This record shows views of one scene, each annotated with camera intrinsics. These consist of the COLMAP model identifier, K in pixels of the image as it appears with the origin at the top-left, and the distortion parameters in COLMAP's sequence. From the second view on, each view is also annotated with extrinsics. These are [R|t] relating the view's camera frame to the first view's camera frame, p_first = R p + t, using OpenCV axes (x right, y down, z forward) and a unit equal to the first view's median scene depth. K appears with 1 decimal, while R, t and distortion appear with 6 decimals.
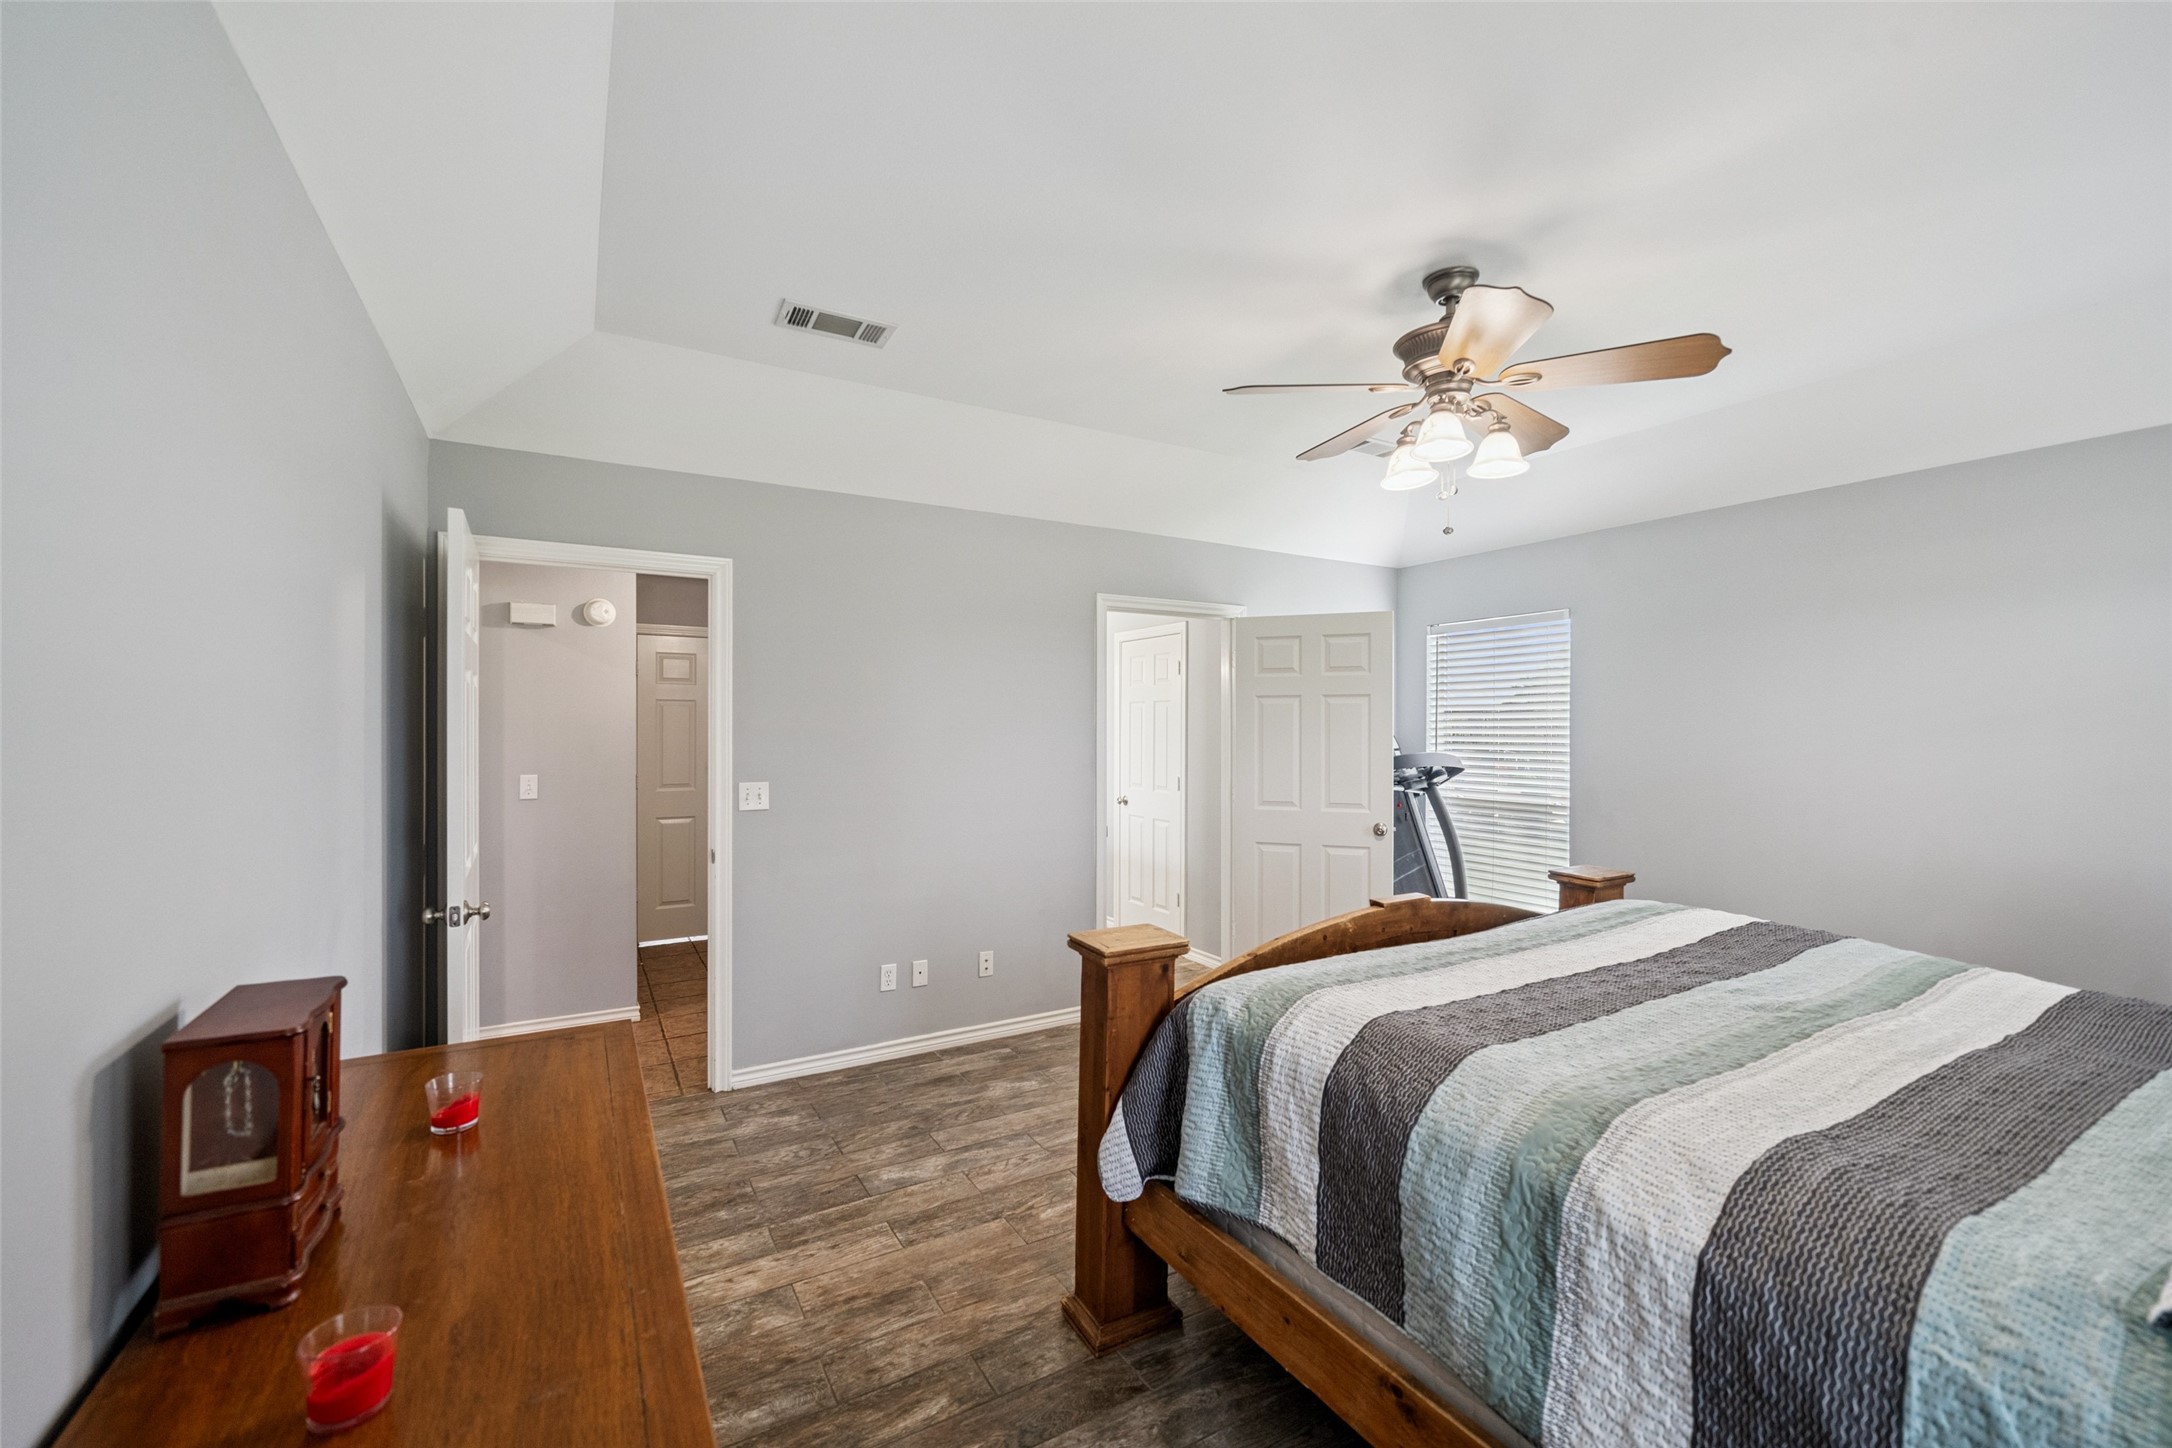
lens RADIAL K [[880.6, 0, 1083.6], [0, 880.6, 725.9], [0, 0, 1]] dist [0.001570, -0.000328]
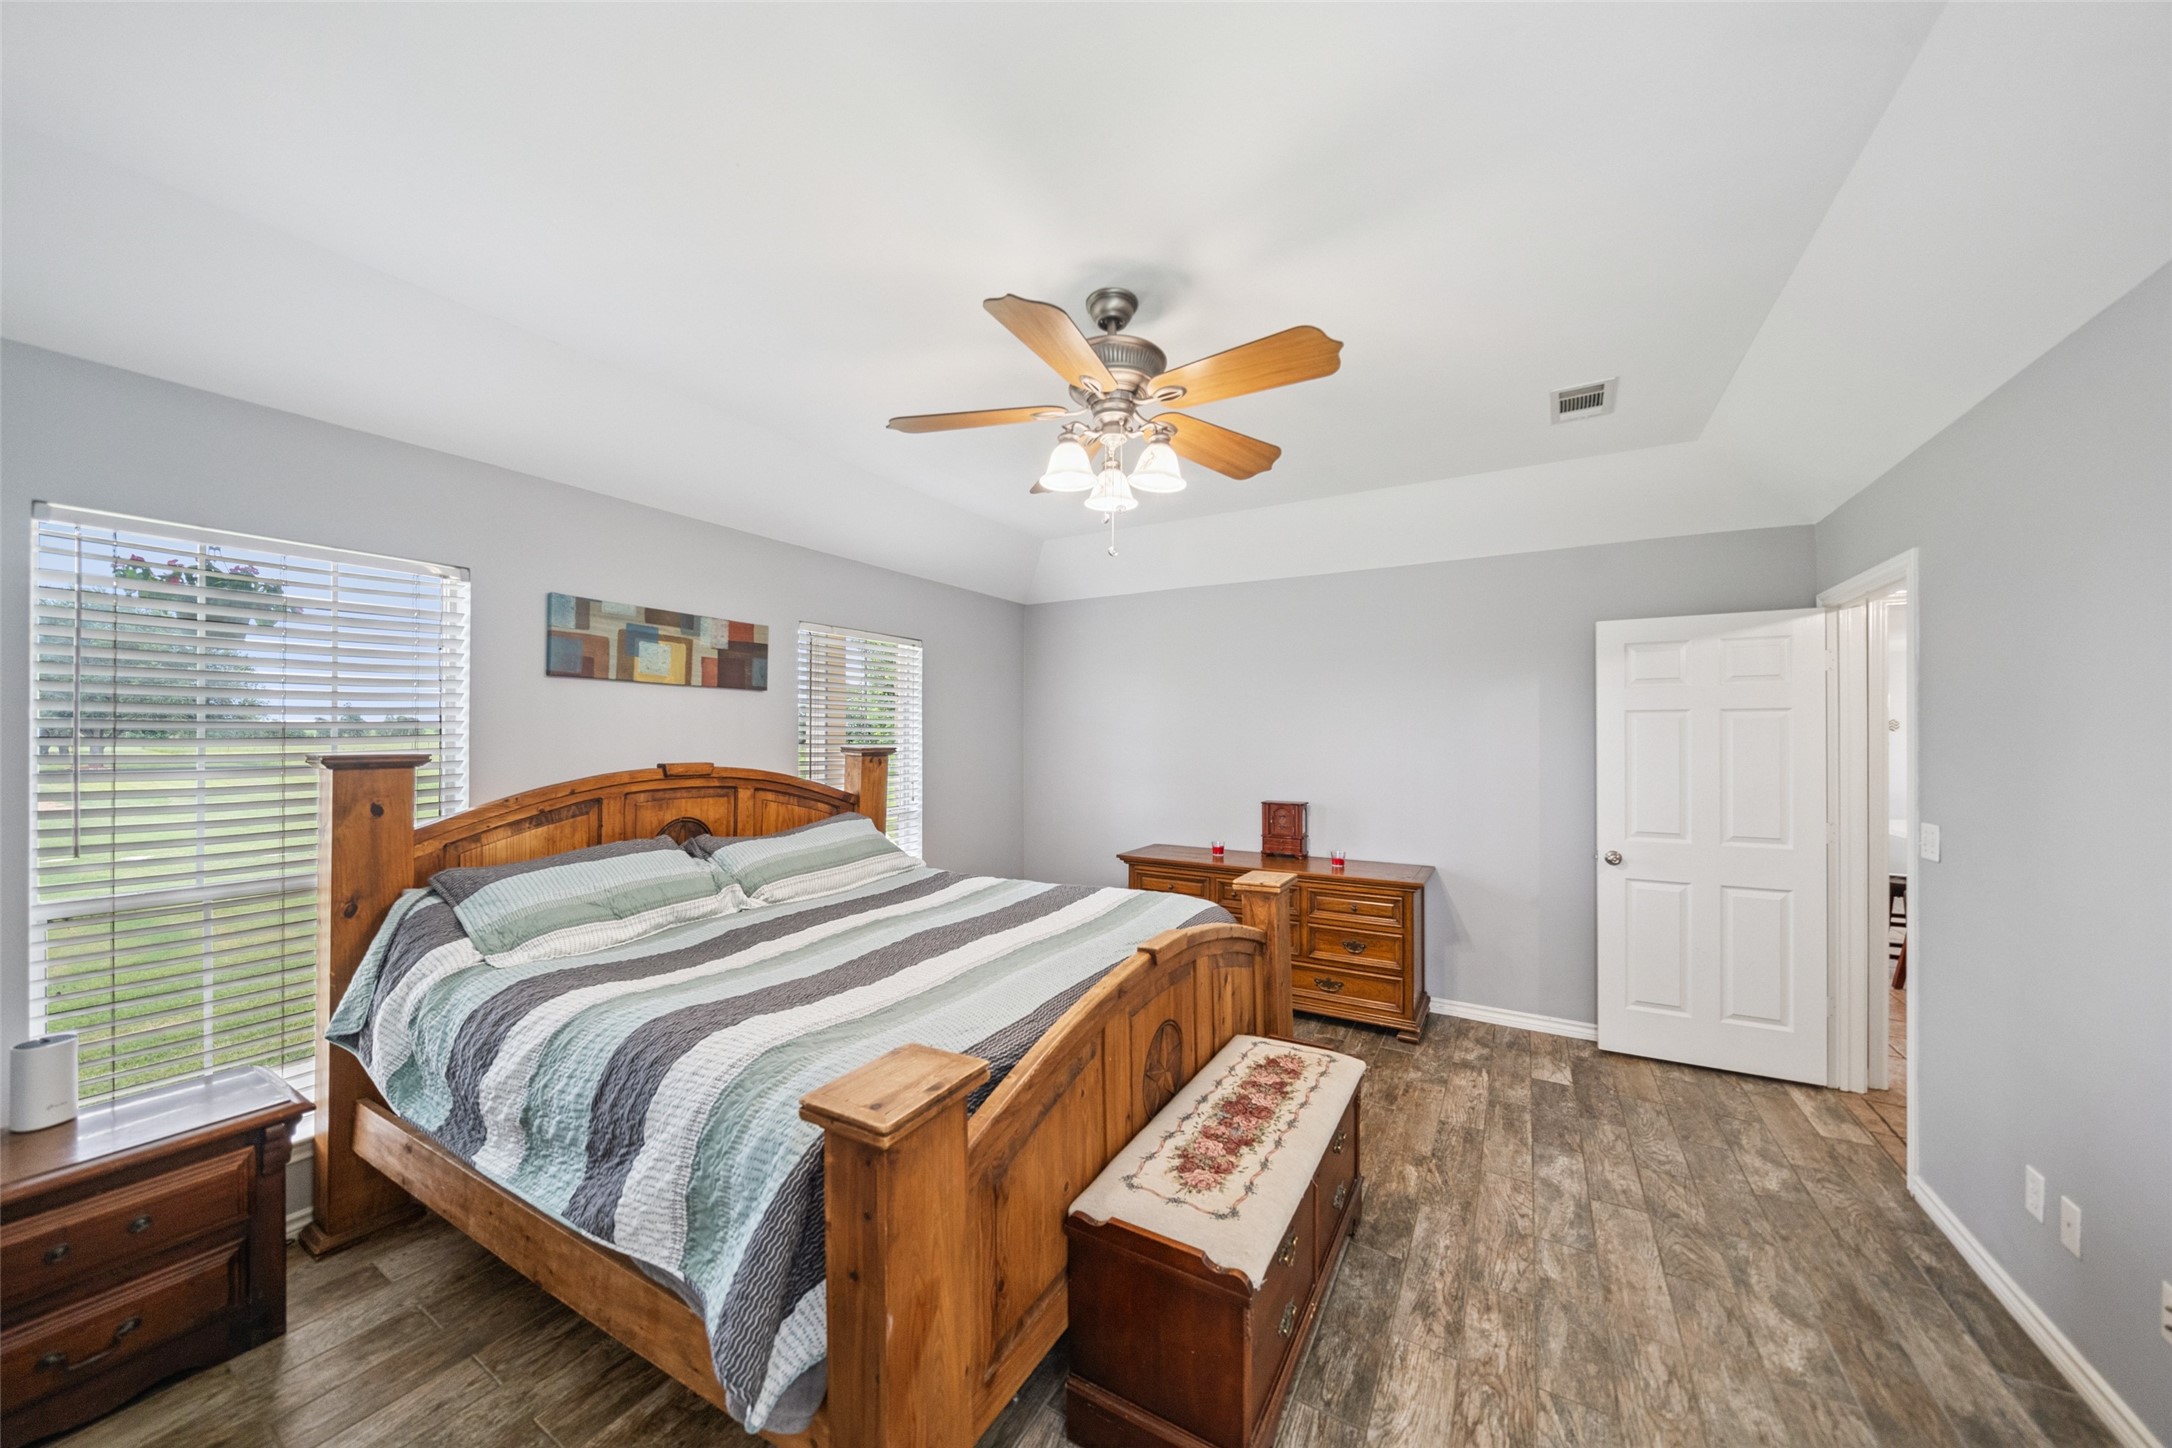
lens RADIAL K [[756.8, 0, 1086.4], [0, 756.8, 727.9], [0, 0, 1]] dist [-0.005348, 0.000453]
pose [[-0.865394, -0.002695, -0.501084, 0.722127], [0.000145, 0.999984, -0.005627, -0.021089], [0.501091, -0.004942, -0.865380, 1.434233]]
